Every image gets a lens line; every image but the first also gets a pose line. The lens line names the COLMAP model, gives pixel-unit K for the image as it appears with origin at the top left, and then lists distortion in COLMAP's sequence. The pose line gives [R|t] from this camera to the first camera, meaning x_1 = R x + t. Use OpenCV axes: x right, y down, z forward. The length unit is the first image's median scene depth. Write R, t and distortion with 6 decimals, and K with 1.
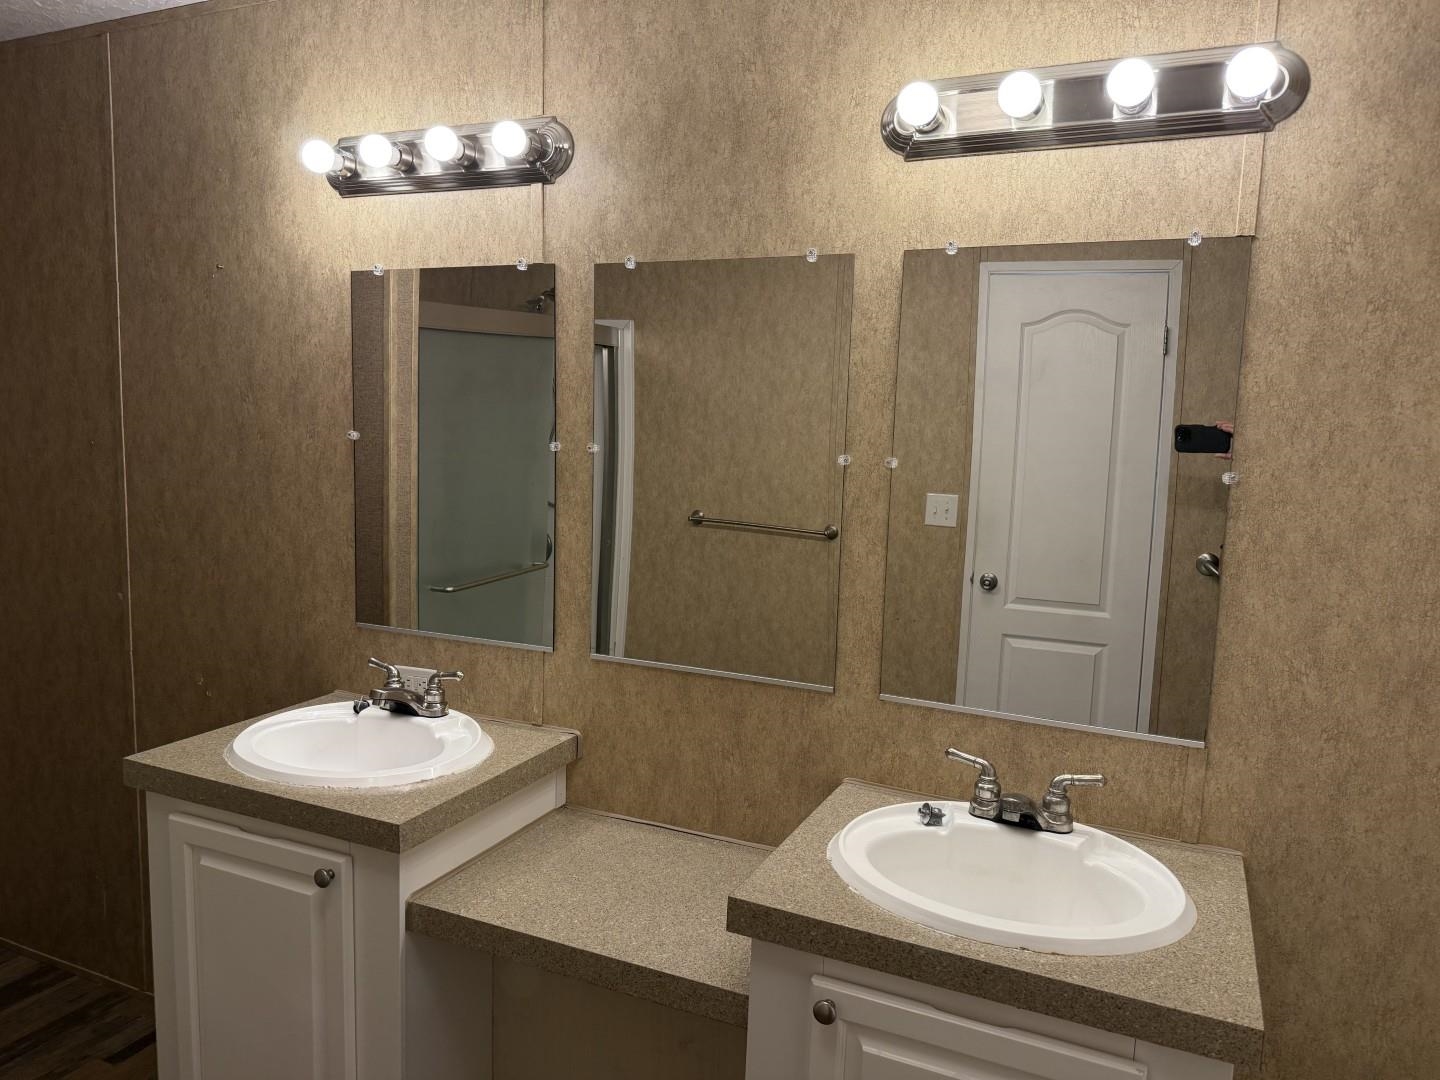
lens RADIAL K [[1005.9, 0, 749.5], [0, 1005.9, 551.8], [0, 0, 1]] dist [0.053407, -0.083898]
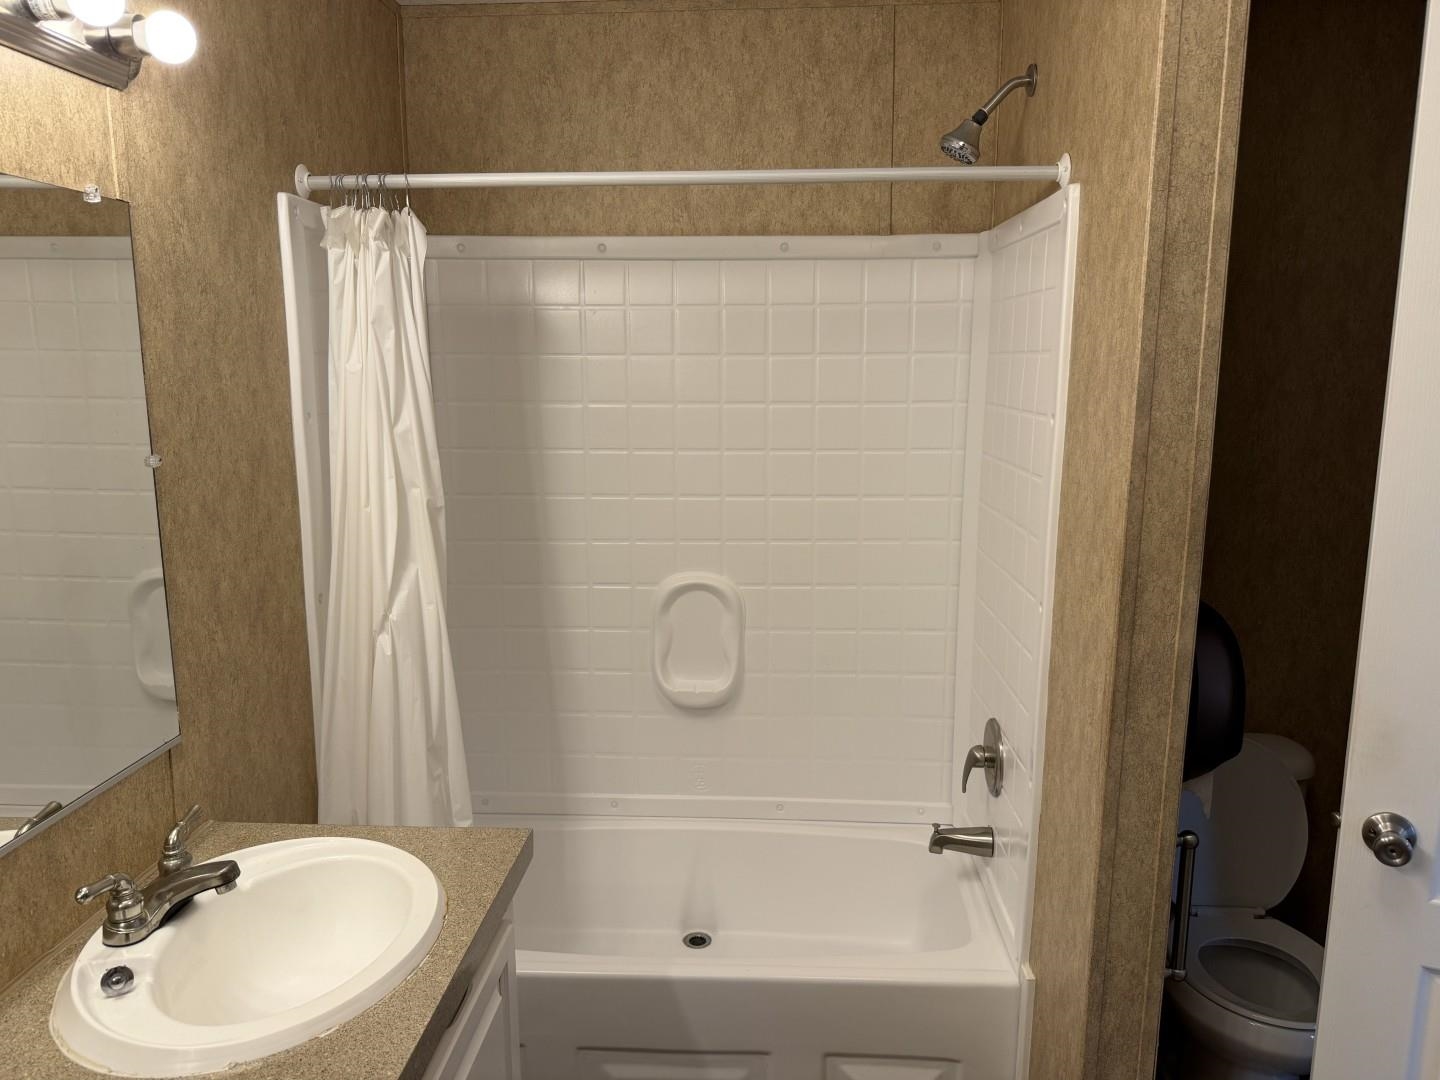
lens RADIAL K [[1005.9, 0, 720.7], [0, 1005.9, 551.9], [0, 0, 1]] dist [0.053407, -0.083898]
pose [[-0.353314, -0.205812, 0.912585, -0.603106], [0.111004, 0.959385, 0.259343, -0.179874], [-0.928896, 0.192930, -0.316118, 0.831421]]
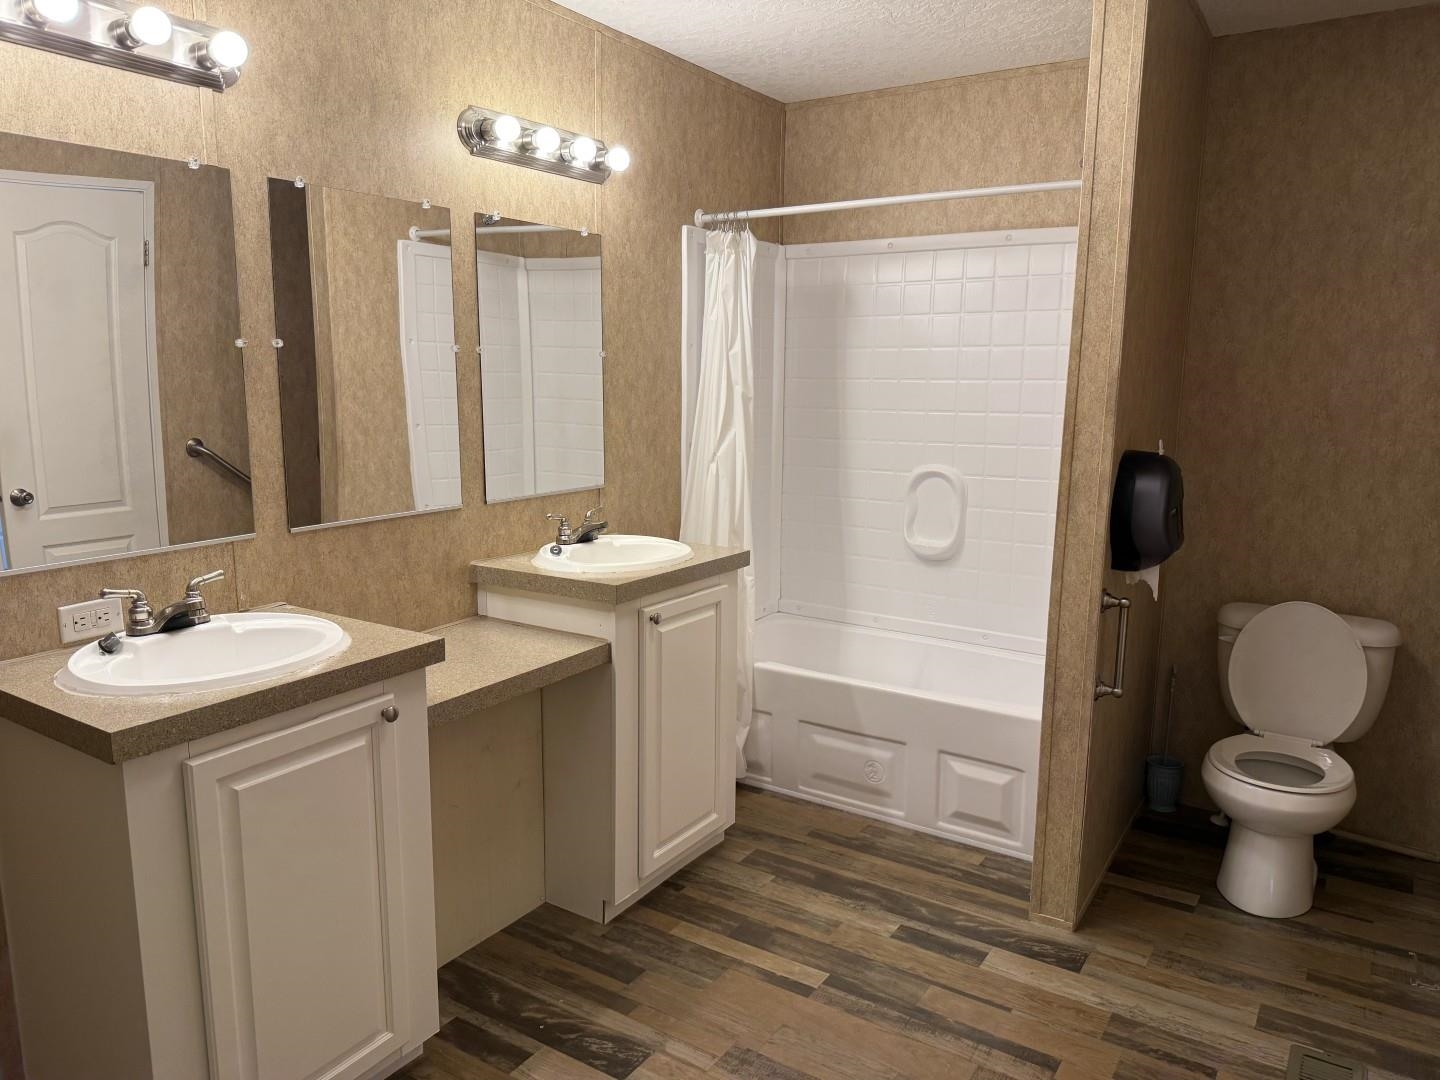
lens RADIAL K [[1005.9, 0, 735.1], [0, 1005.9, 569.4], [0, 0, 1]] dist [0.053407, -0.083898]
pose [[0.144610, -0.223081, 0.964014, -1.598949], [0.126277, 0.970449, 0.205627, -0.035011], [-0.981398, 0.091997, 0.168507, 0.429087]]
